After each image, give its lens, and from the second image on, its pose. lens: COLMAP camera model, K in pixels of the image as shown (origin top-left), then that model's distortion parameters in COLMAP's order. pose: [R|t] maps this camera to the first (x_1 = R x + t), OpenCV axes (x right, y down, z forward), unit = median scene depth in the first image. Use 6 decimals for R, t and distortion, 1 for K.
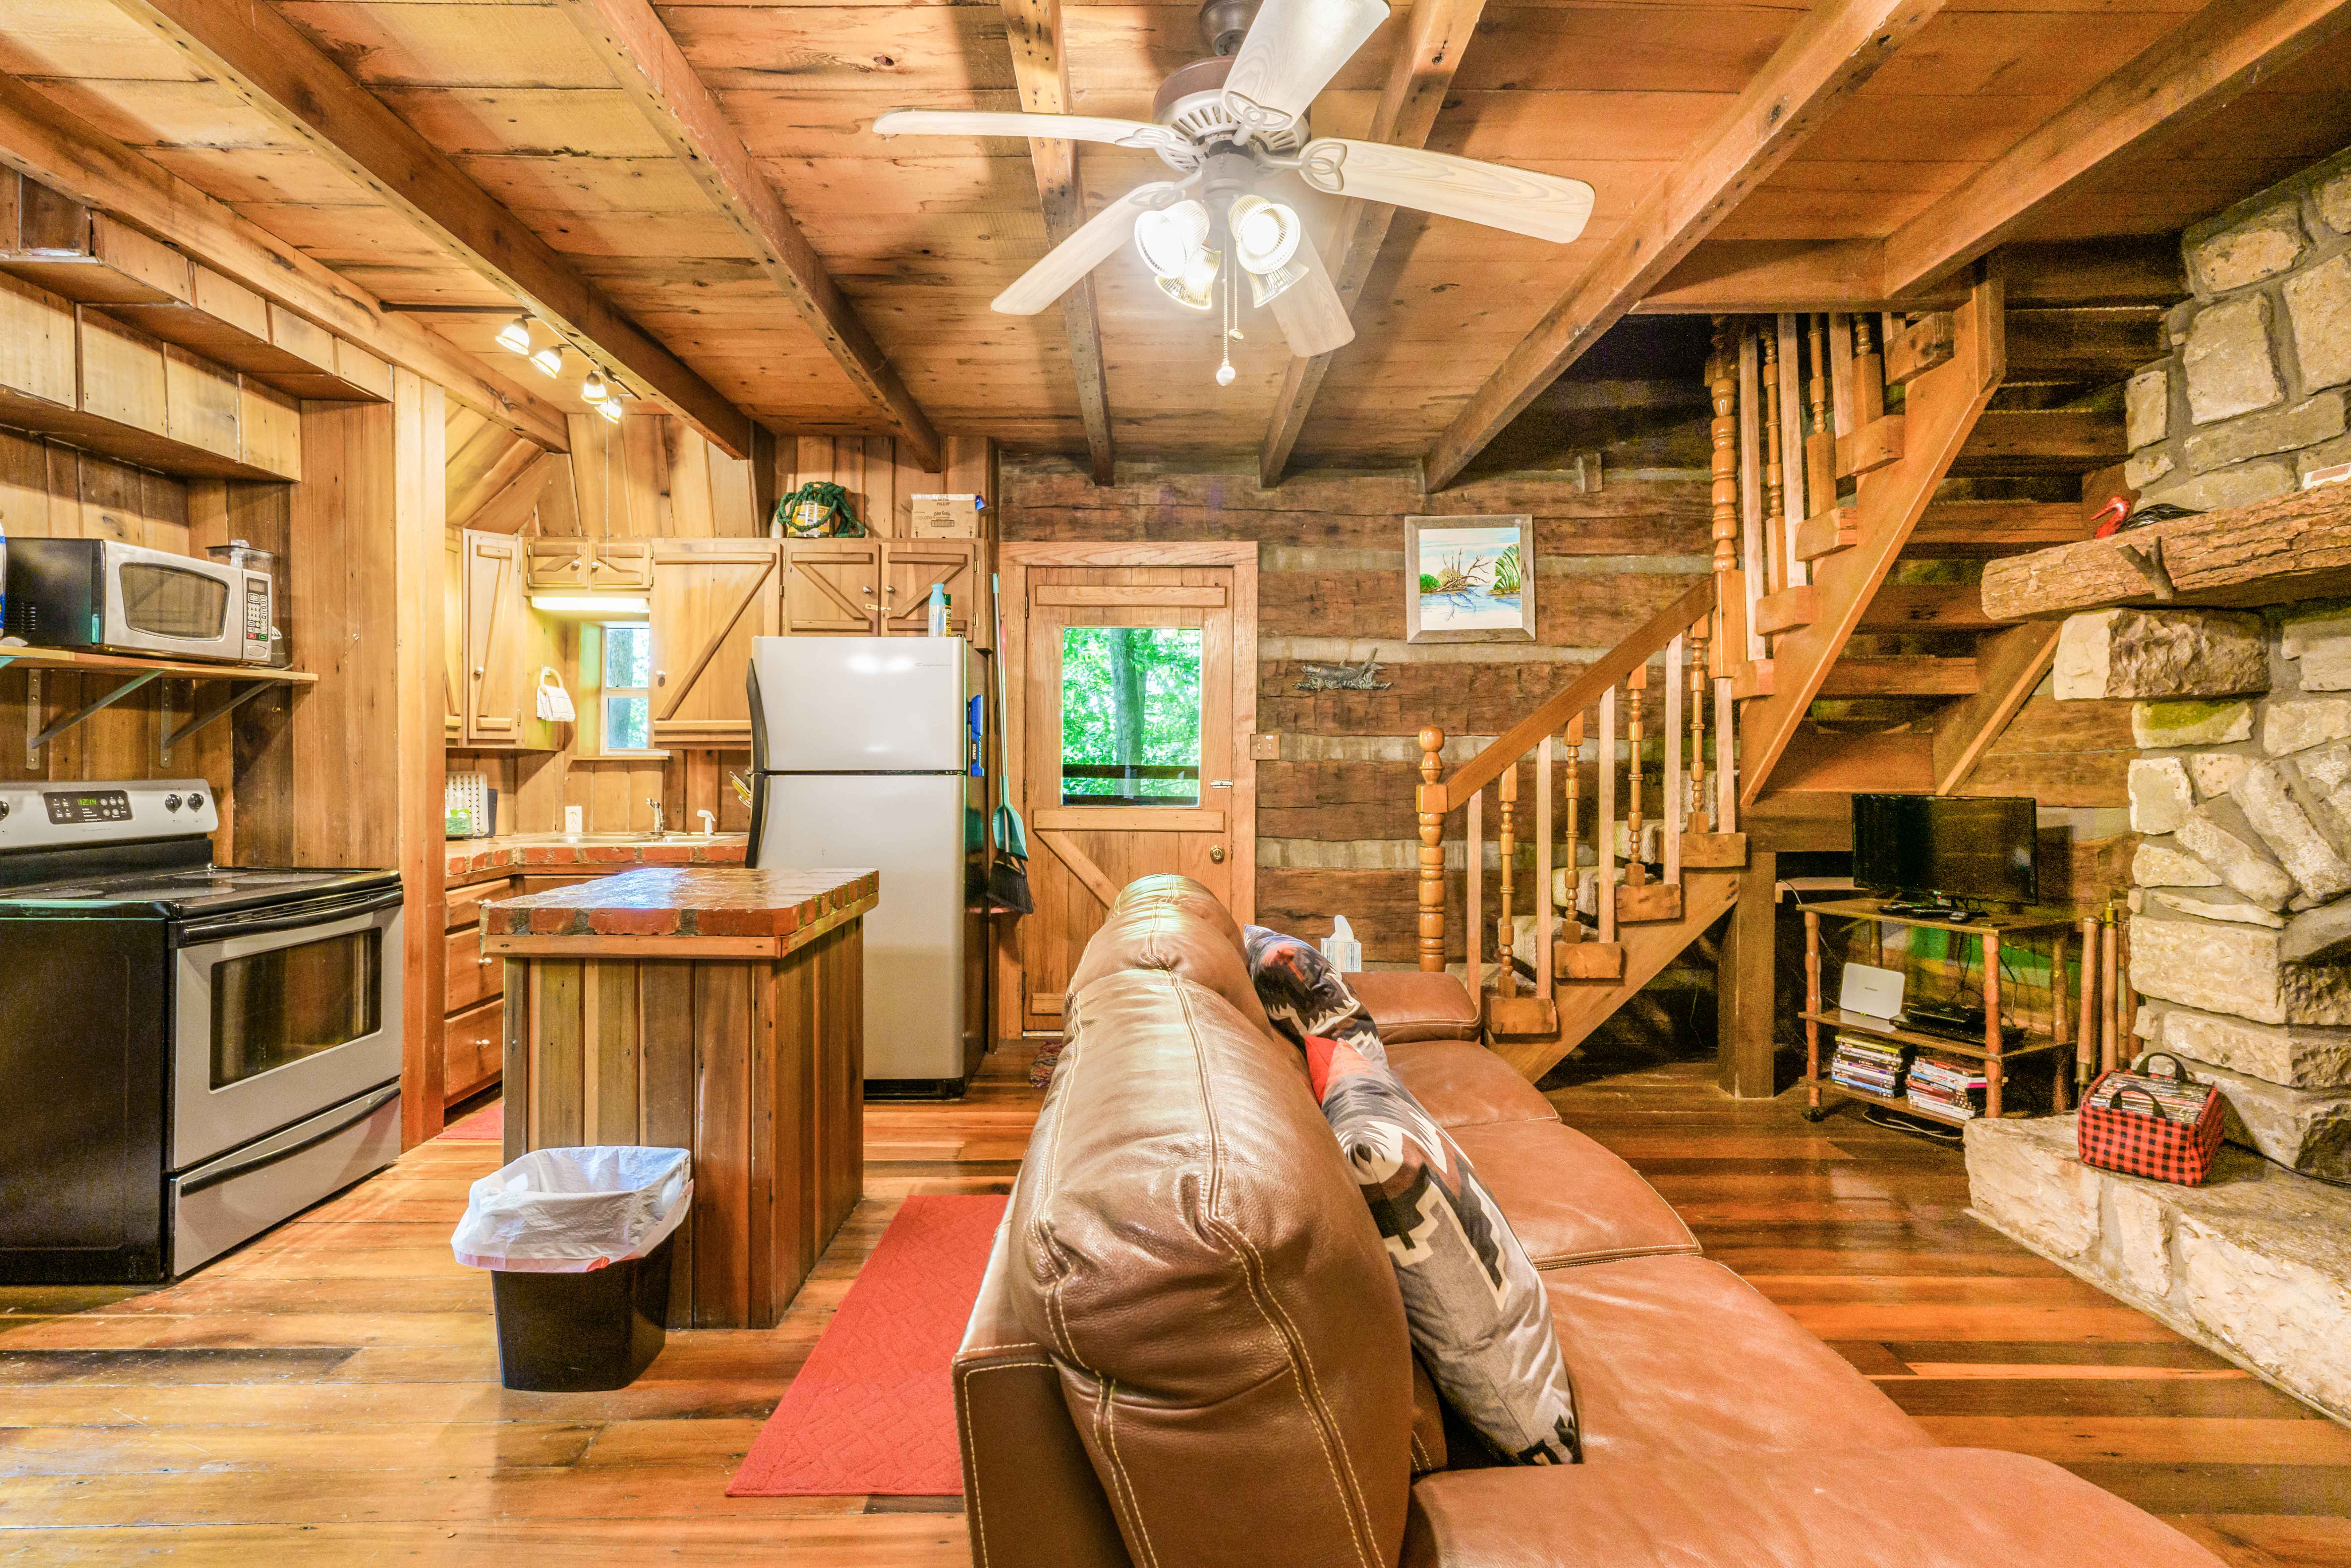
lens RADIAL K [[1054.5, 0, 1163.8], [0, 1054.5, 756.0], [0, 0, 1]] dist [0.007115, -0.000270]
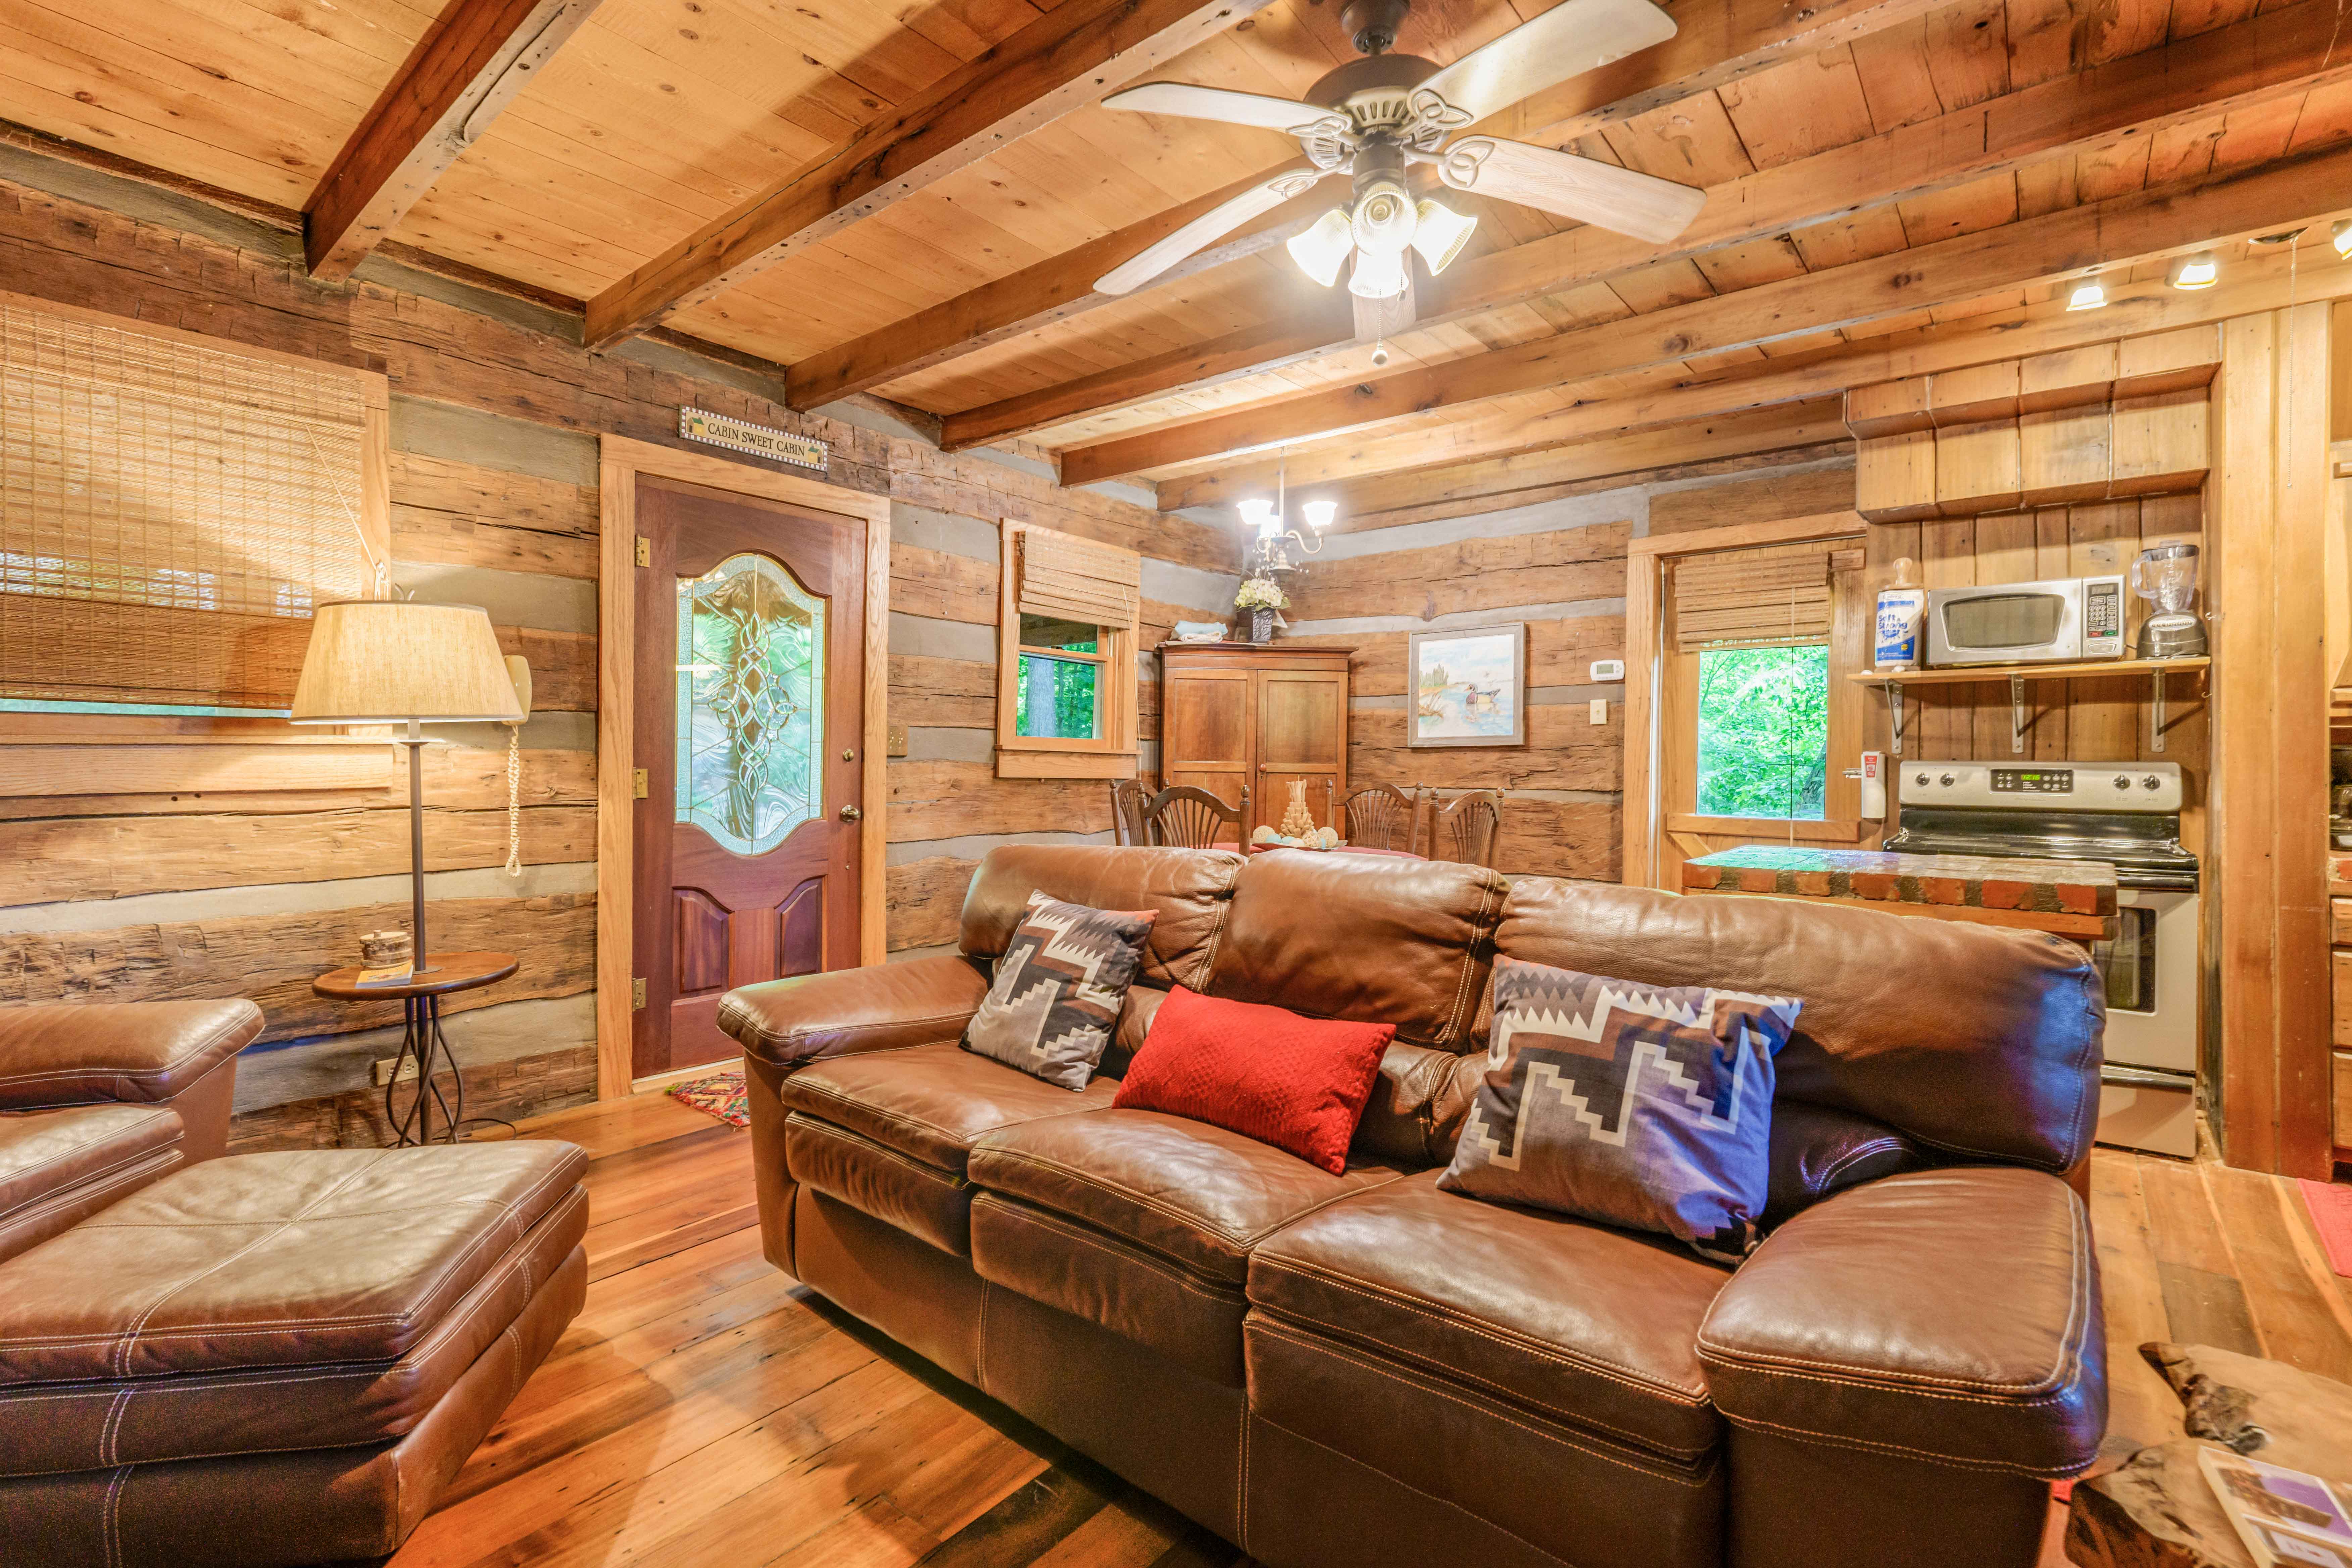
lens RADIAL K [[1055.0, 0, 1164.3], [0, 1055.0, 755.9], [0, 0, 1]] dist [0.007115, -0.000270]
pose [[-0.655705, -0.008005, -0.754975, 0.462647], [-0.002650, 0.999962, -0.008300, 0.020566], [0.755013, -0.003442, -0.655701, 0.707729]]
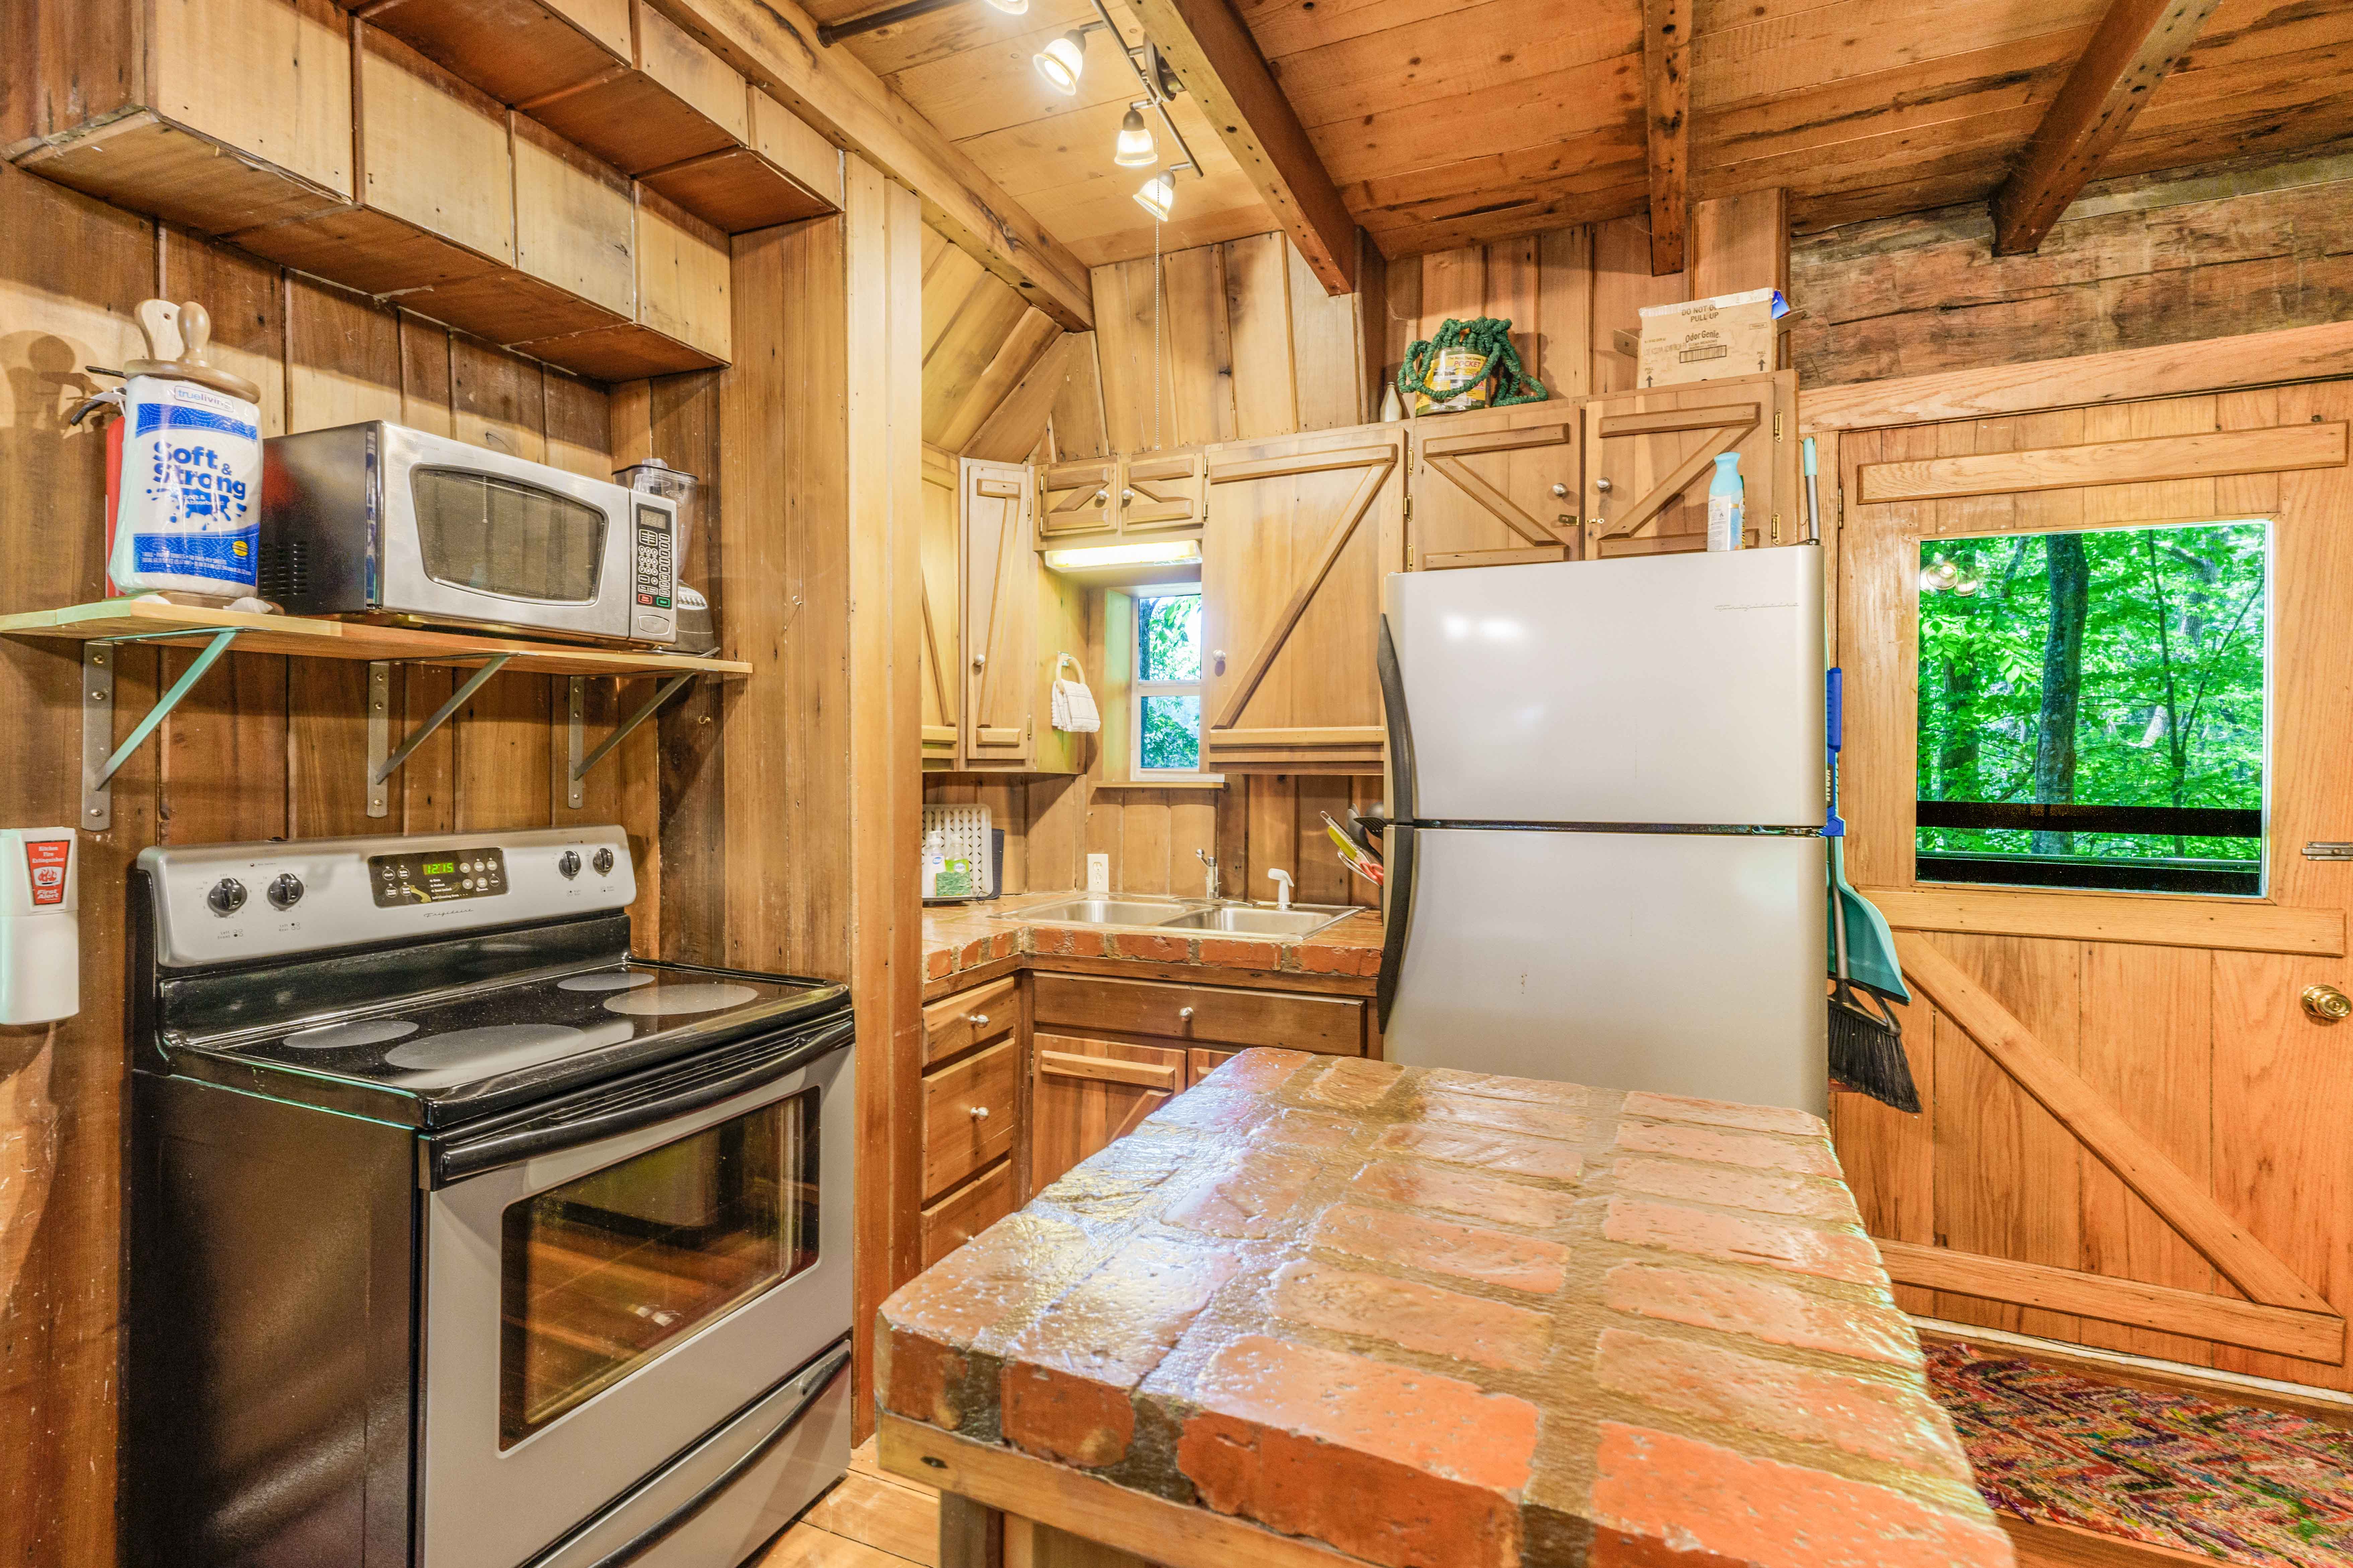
lens RADIAL K [[1098.4, 0, 1181.7], [0, 1098.4, 769.8], [0, 0, 1]] dist [0.009949, -0.000104]
pose [[0.910861, 0.002699, -0.412704, -0.225056], [0.000128, 0.999977, 0.006823, -0.013678], [0.412713, -0.006268, 0.910839, 0.391105]]
